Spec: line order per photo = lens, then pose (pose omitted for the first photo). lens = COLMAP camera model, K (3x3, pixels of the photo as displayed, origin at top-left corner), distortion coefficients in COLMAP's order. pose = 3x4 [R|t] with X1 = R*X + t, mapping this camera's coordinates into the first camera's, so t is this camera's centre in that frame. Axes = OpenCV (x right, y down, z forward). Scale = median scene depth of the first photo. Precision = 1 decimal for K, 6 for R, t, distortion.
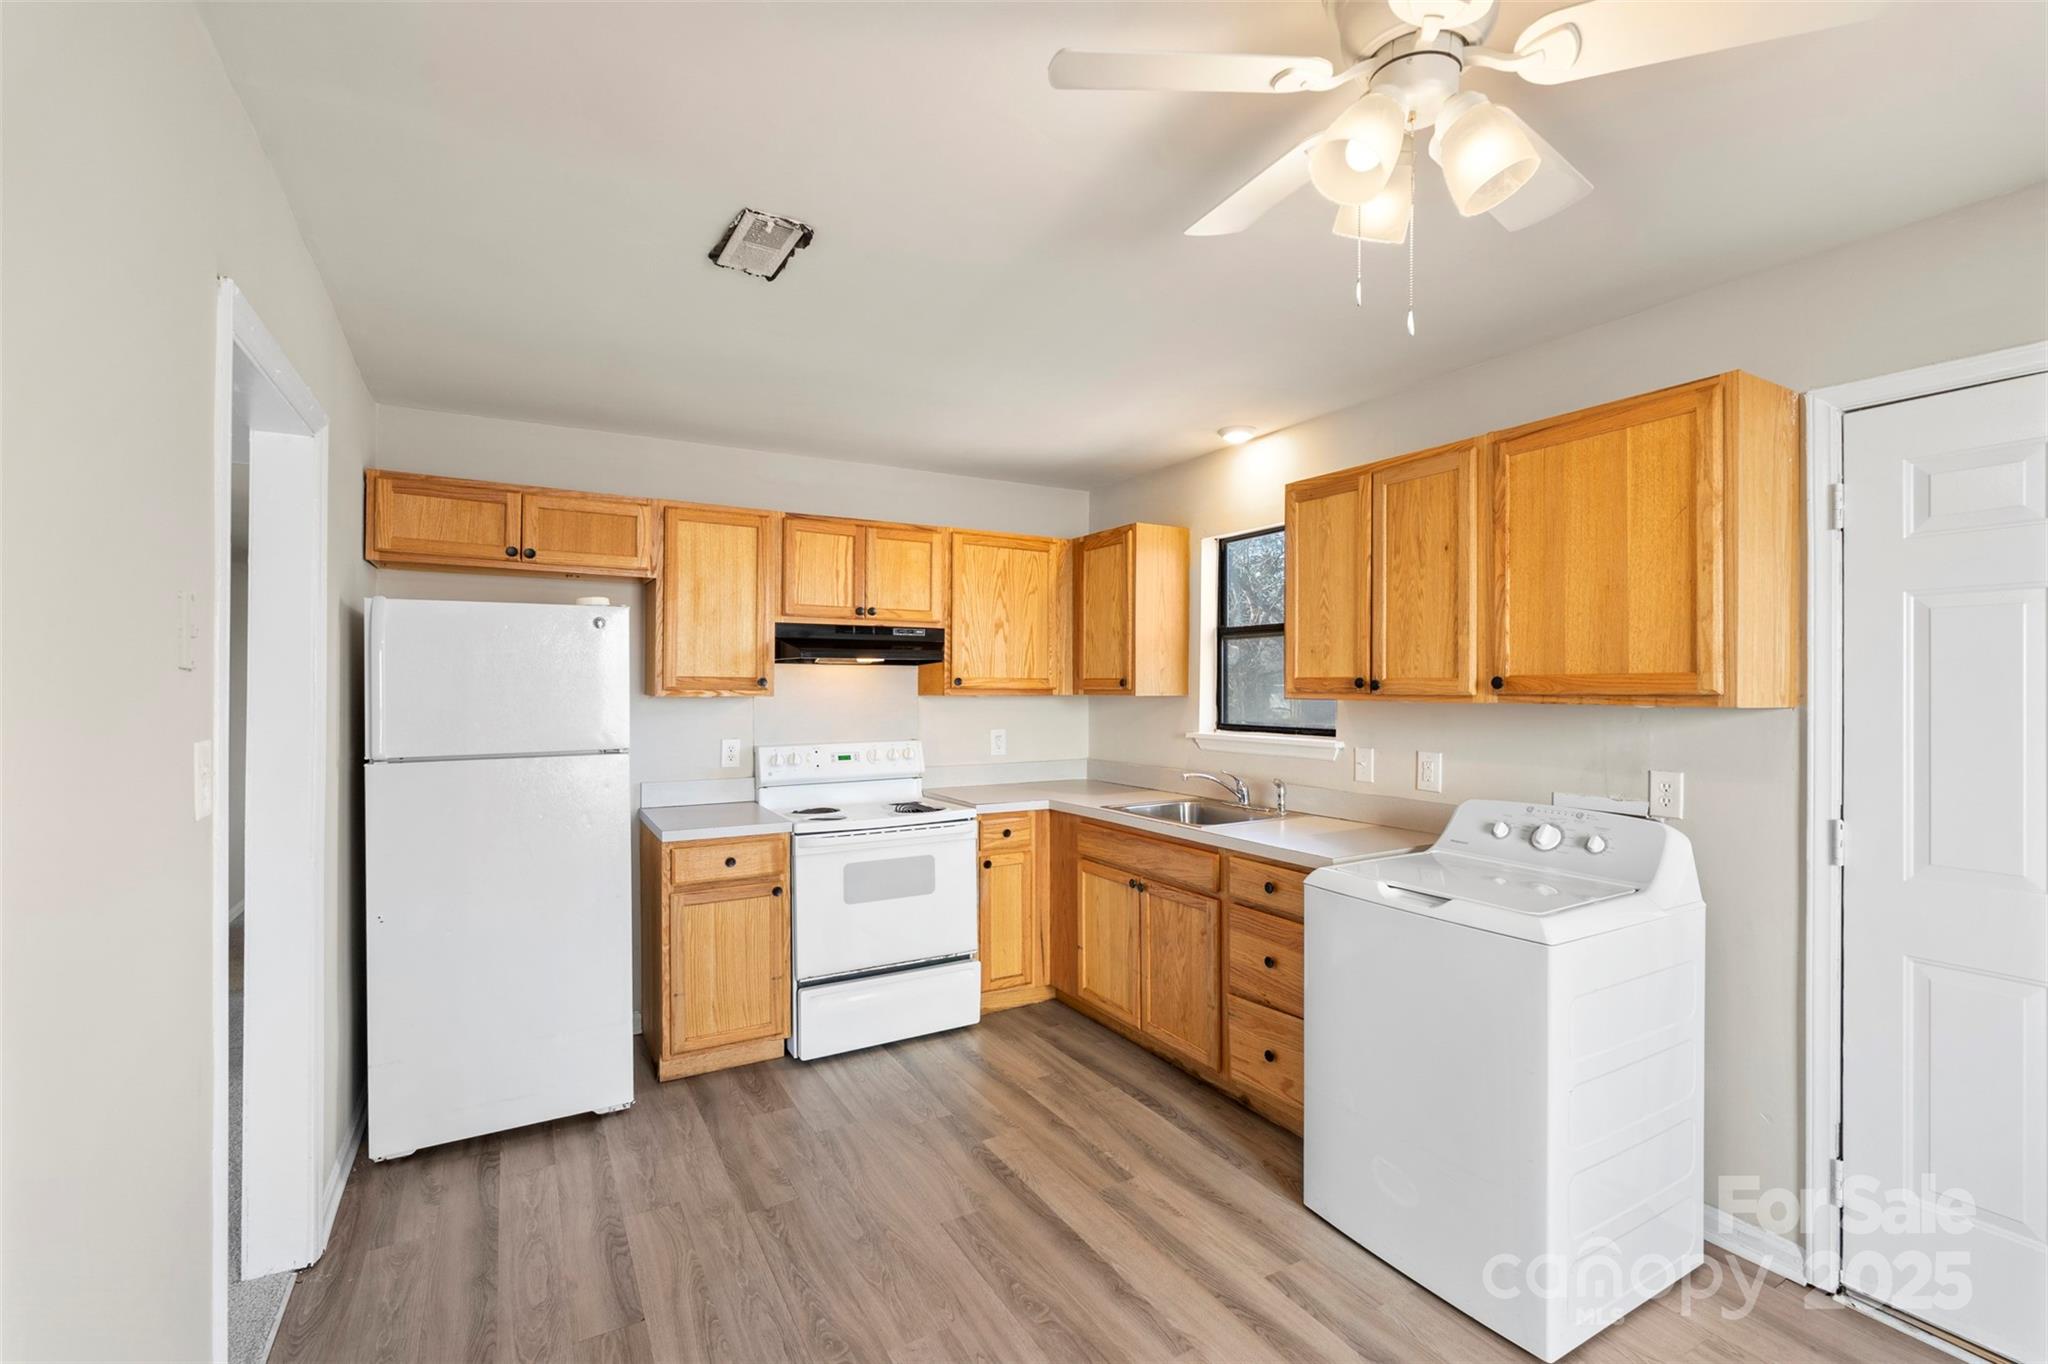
lens RADIAL K [[901.4, 0, 1032.2], [0, 901.4, 688.0], [0, 0, 1]] dist [-0.007465, 0.000872]
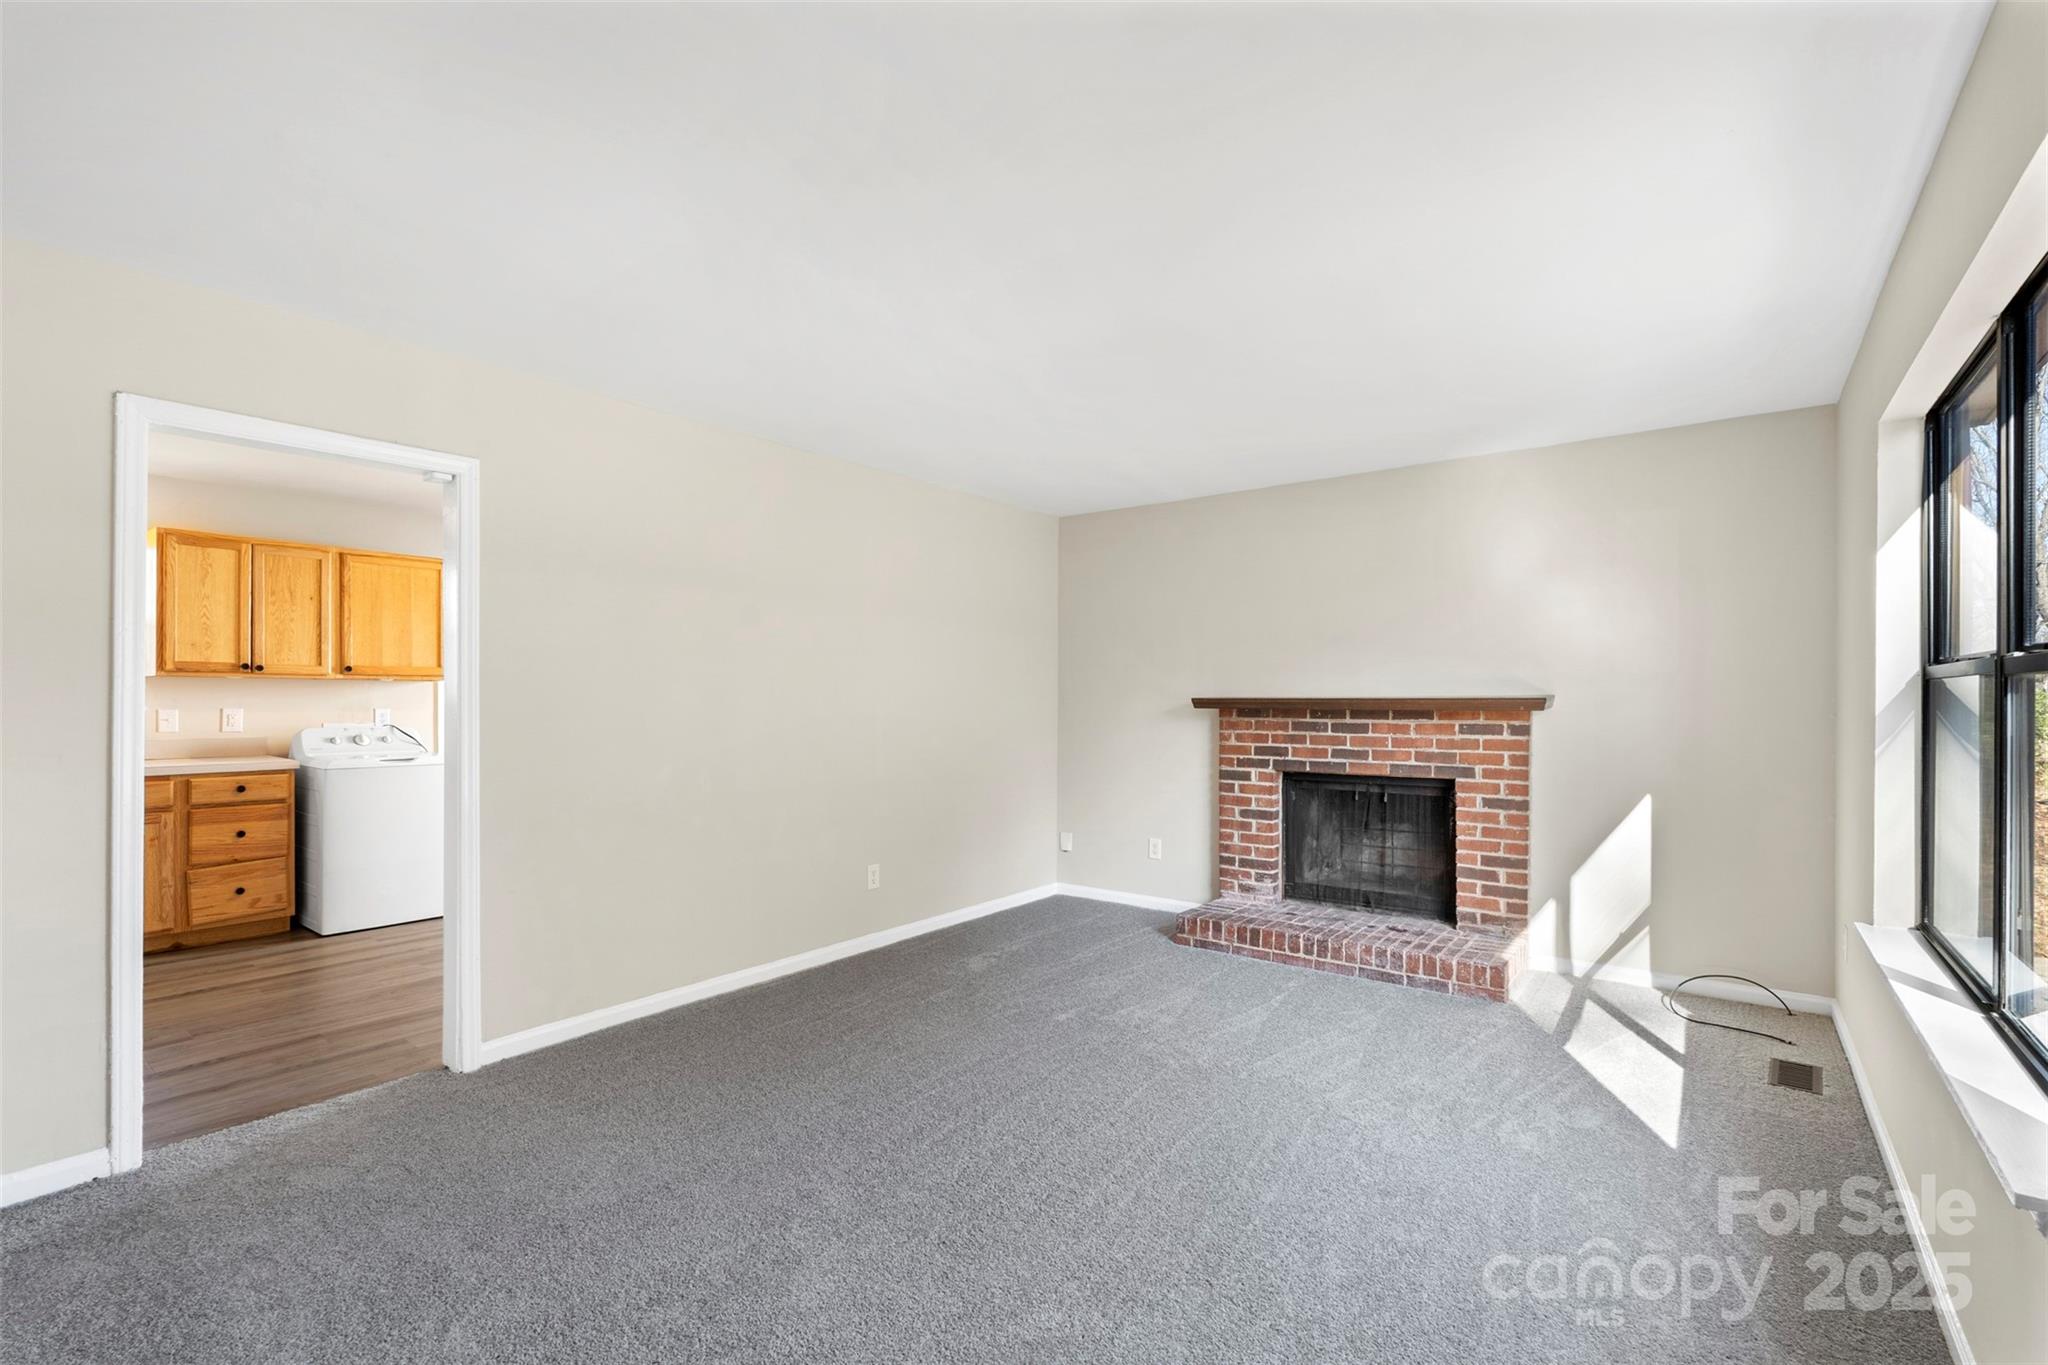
lens RADIAL K [[901.4, 0, 1027.0], [0, 901.4, 678.3], [0, 0, 1]] dist [-0.007465, 0.000872]
pose [[-0.360099, -0.010336, 0.932857, -1.460352], [-0.020234, 0.999790, 0.003267, -0.016084], [-0.932695, -0.017699, -0.360233, 0.196906]]
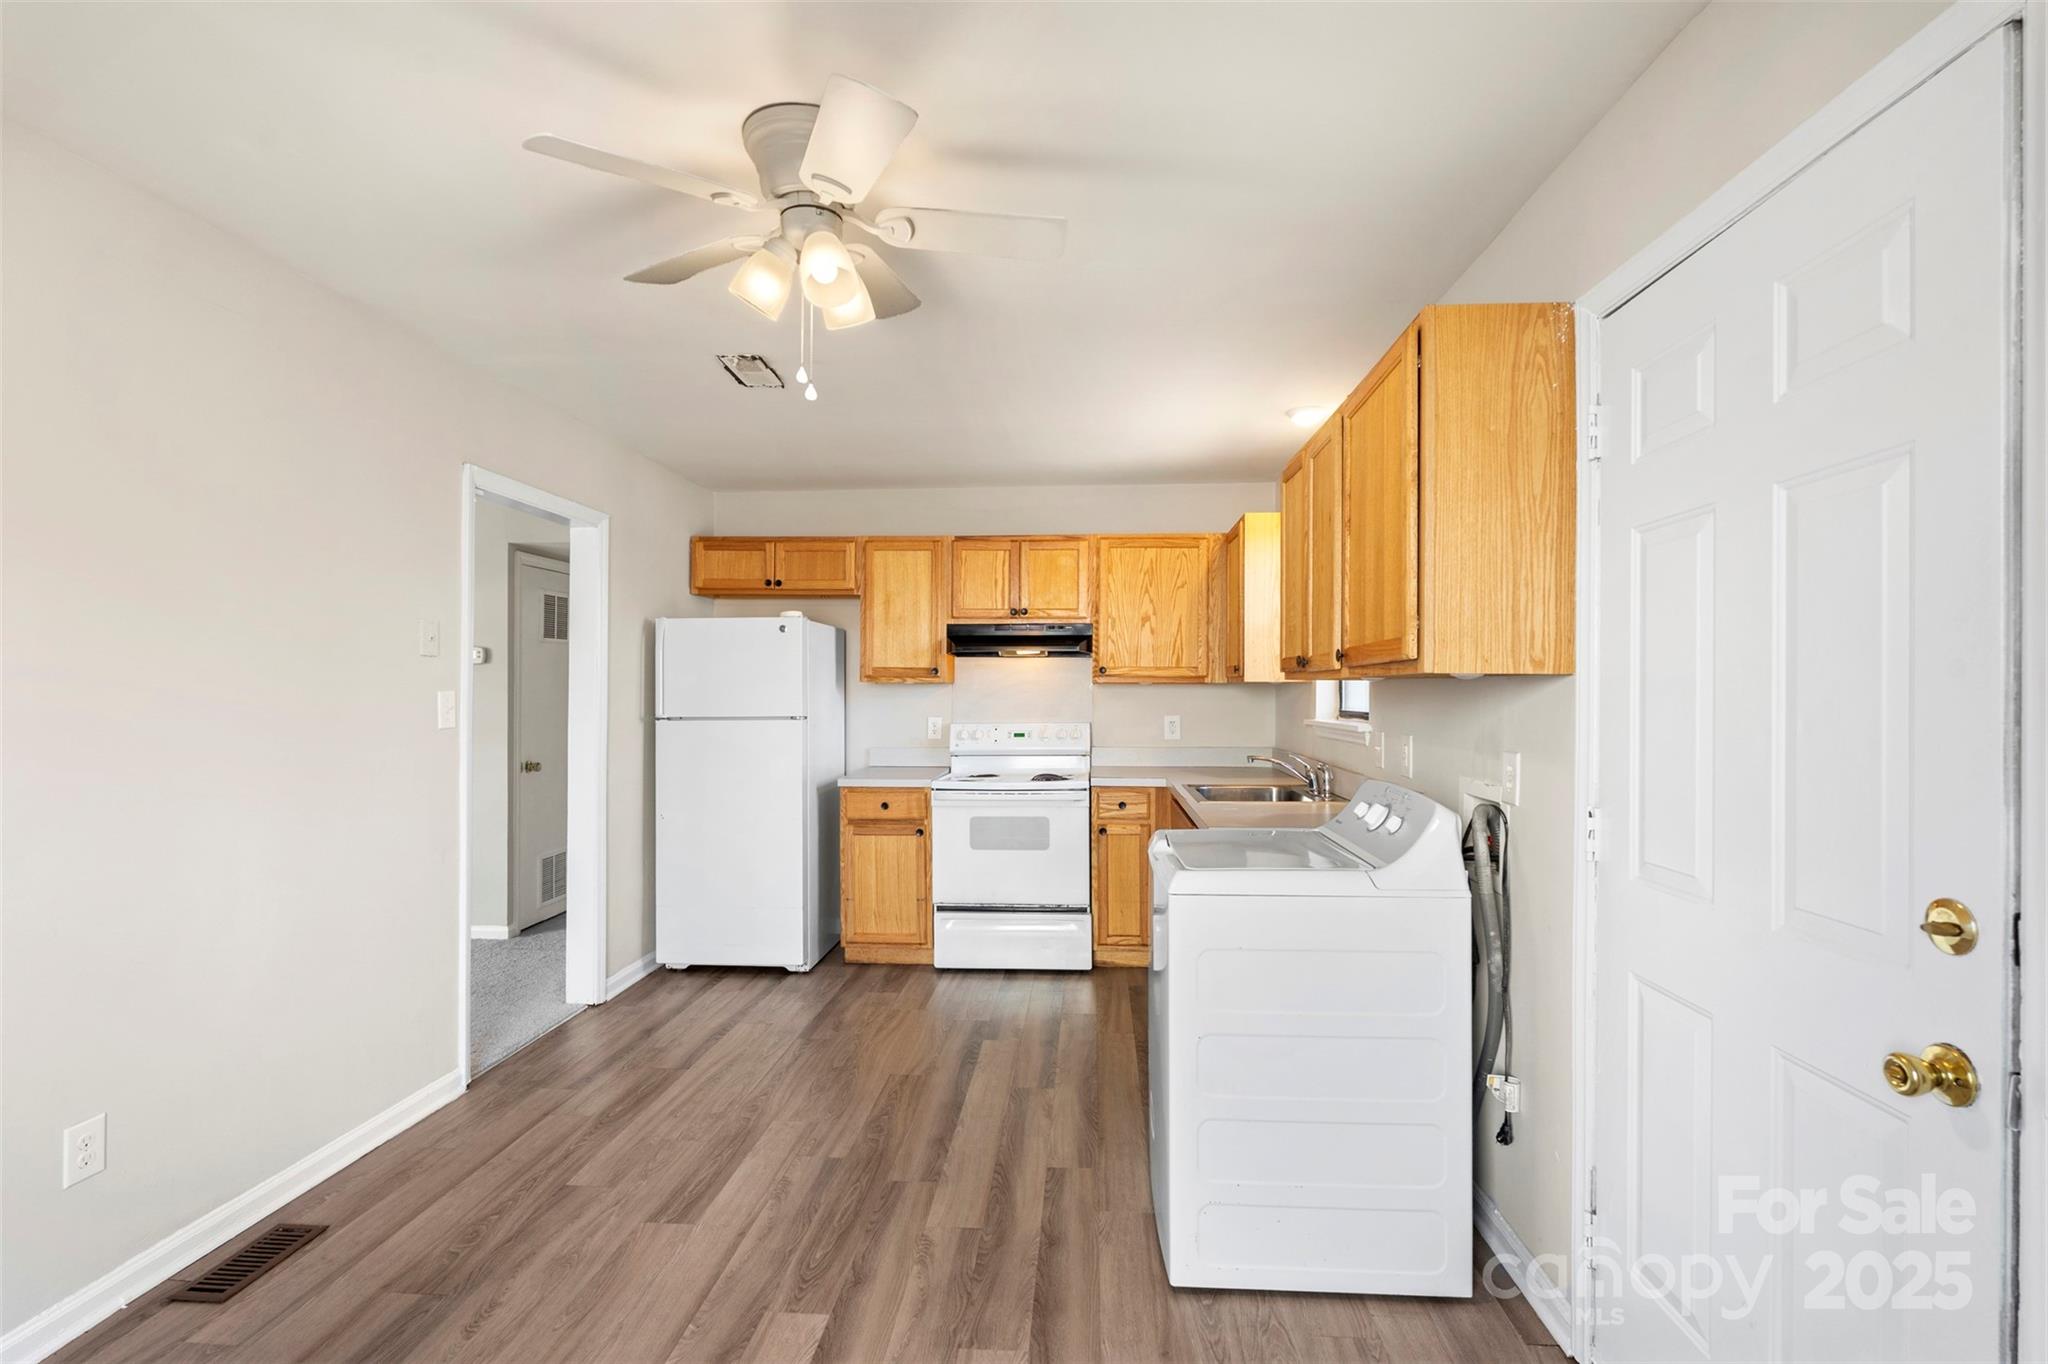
lens RADIAL K [[901.4, 0, 1007.4], [0, 901.4, 688.0], [0, 0, 1]] dist [-0.007465, 0.000872]
pose [[0.831875, 0.001489, -0.554961, 0.528421], [-0.002411, 0.999997, -0.000931, 0.019393], [0.554958, 0.002112, 0.831876, -0.004698]]
